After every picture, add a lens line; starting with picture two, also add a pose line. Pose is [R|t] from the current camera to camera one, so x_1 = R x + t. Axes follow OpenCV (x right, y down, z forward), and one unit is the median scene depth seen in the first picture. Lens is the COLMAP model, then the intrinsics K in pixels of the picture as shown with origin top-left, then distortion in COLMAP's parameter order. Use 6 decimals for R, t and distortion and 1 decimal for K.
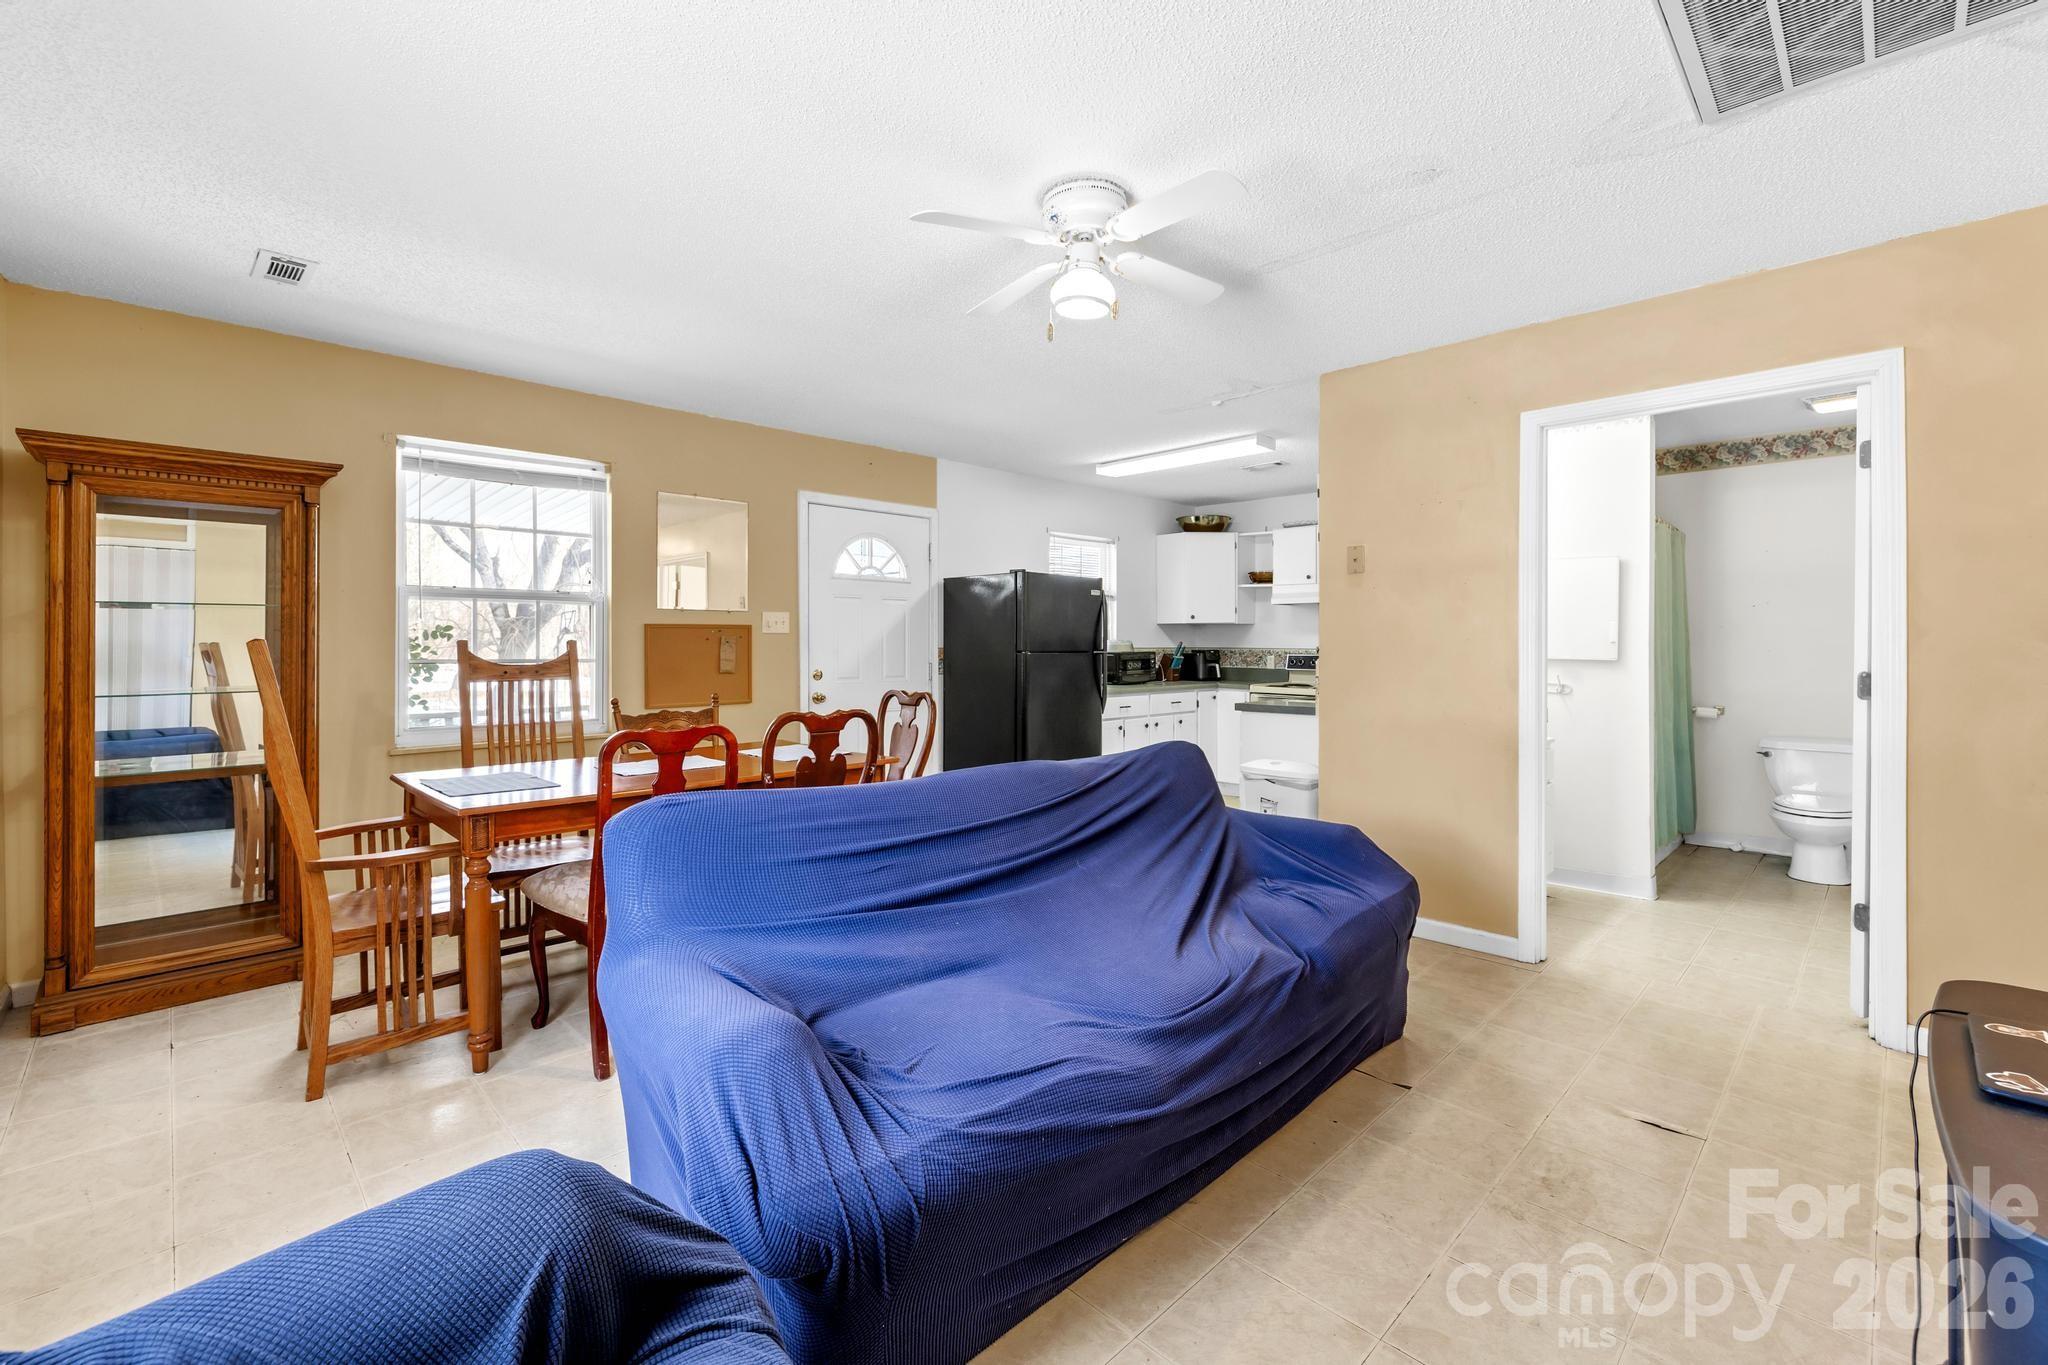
lens RADIAL K [[865.4, 0, 1009.3], [0, 865.4, 648.7], [0, 0, 1]] dist [-0.003813, -0.000723]
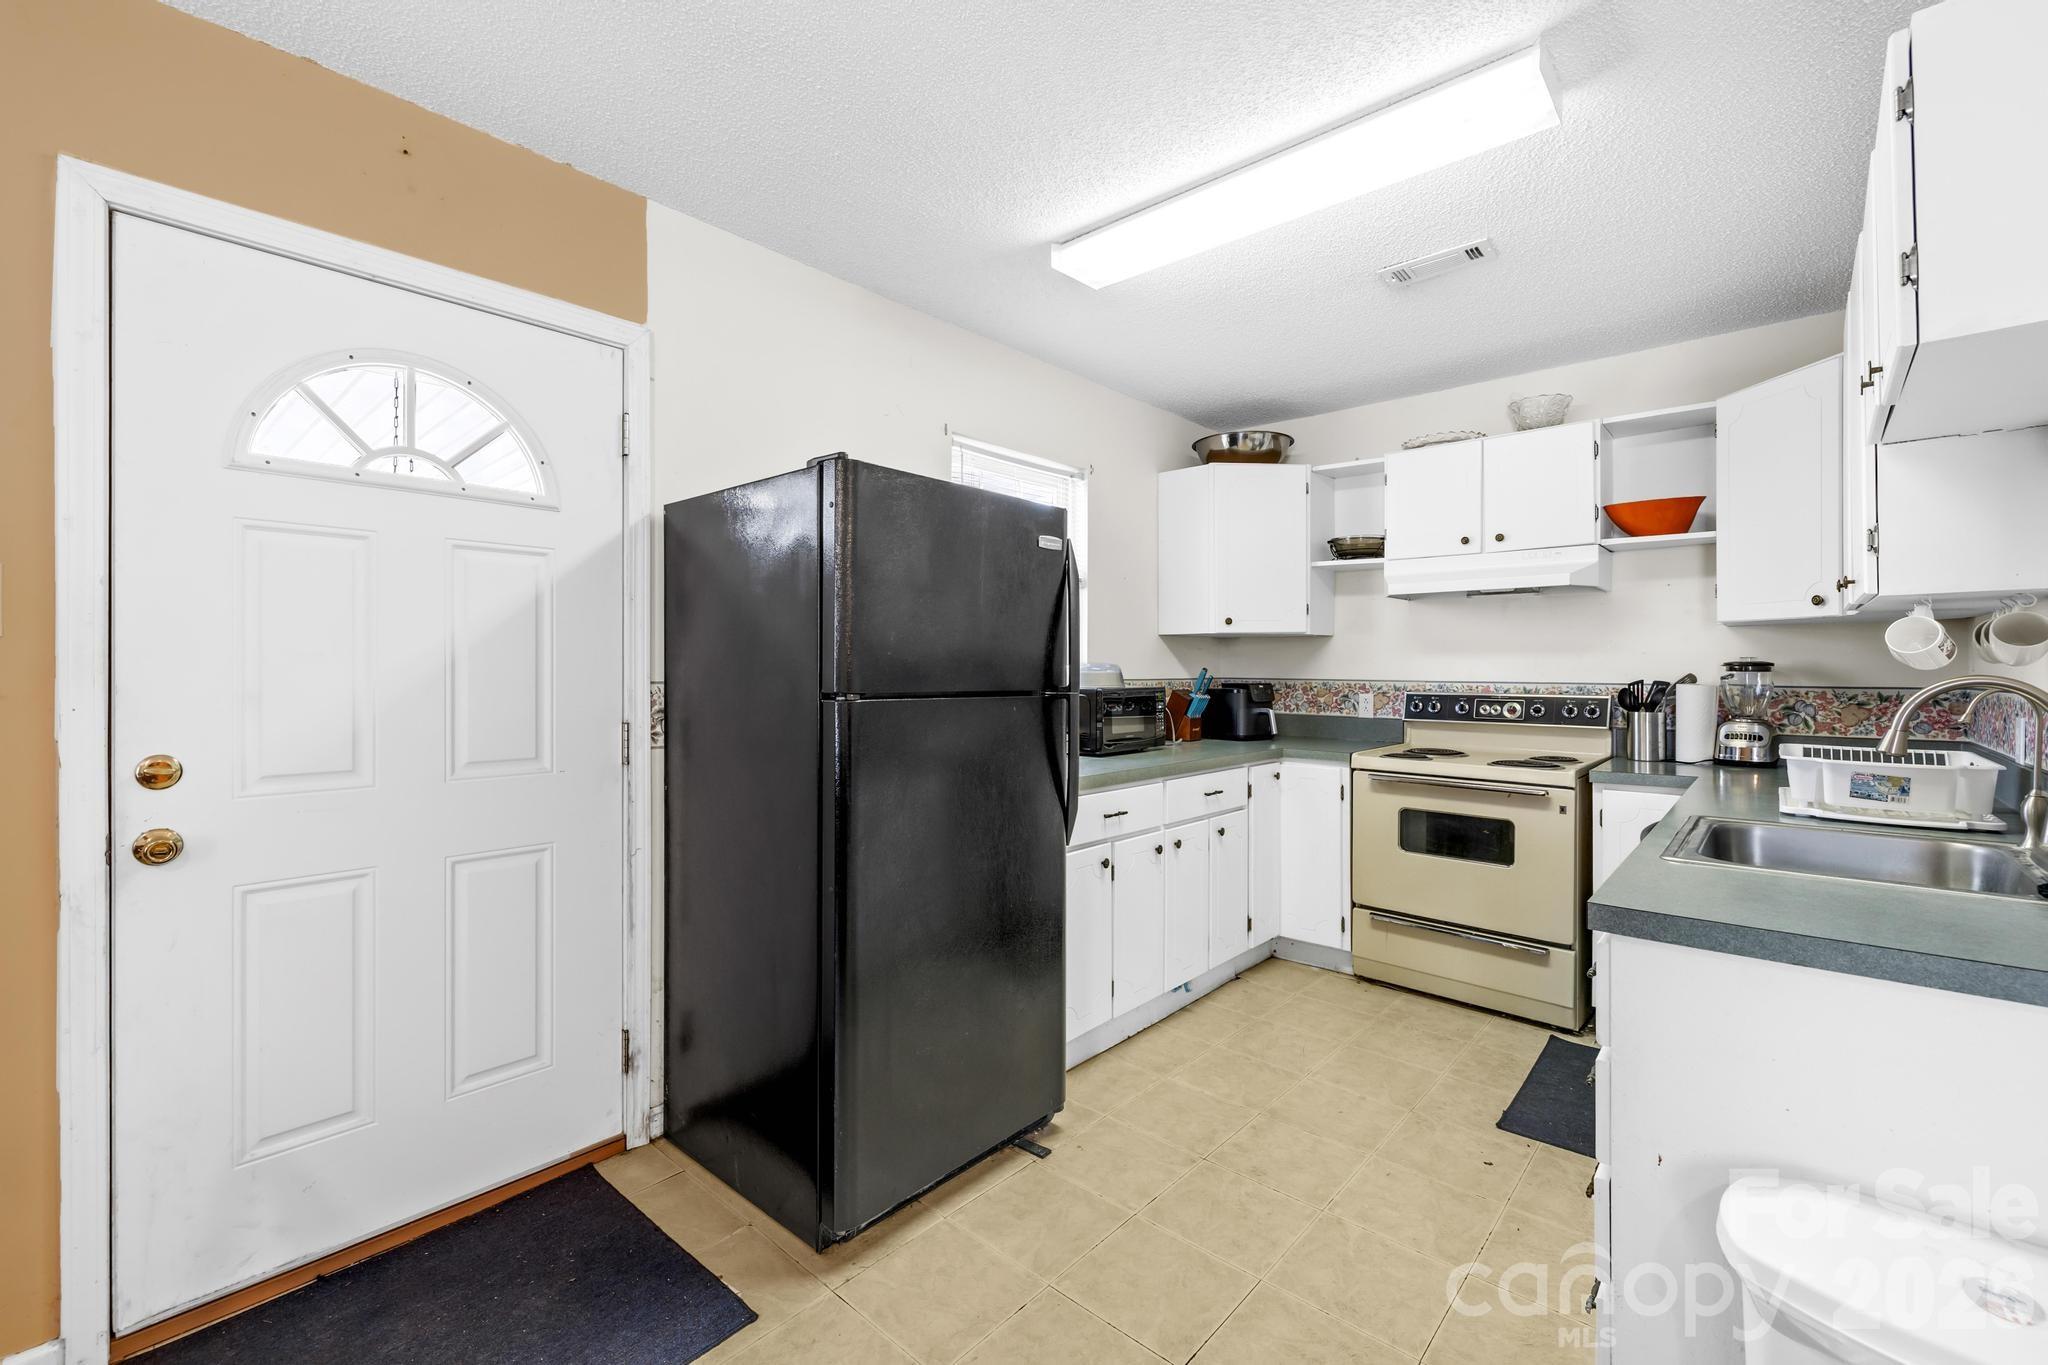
lens RADIAL K [[874.2, 0, 1026.4], [0, 874.2, 676.2], [0, 0, 1]] dist [-0.003431, -0.000871]
pose [[0.996613, 0.000082, 0.082235, 0.054392], [-0.000175, 0.999999, 0.001127, -0.004107], [-0.082235, -0.001138, 0.996612, 0.583987]]
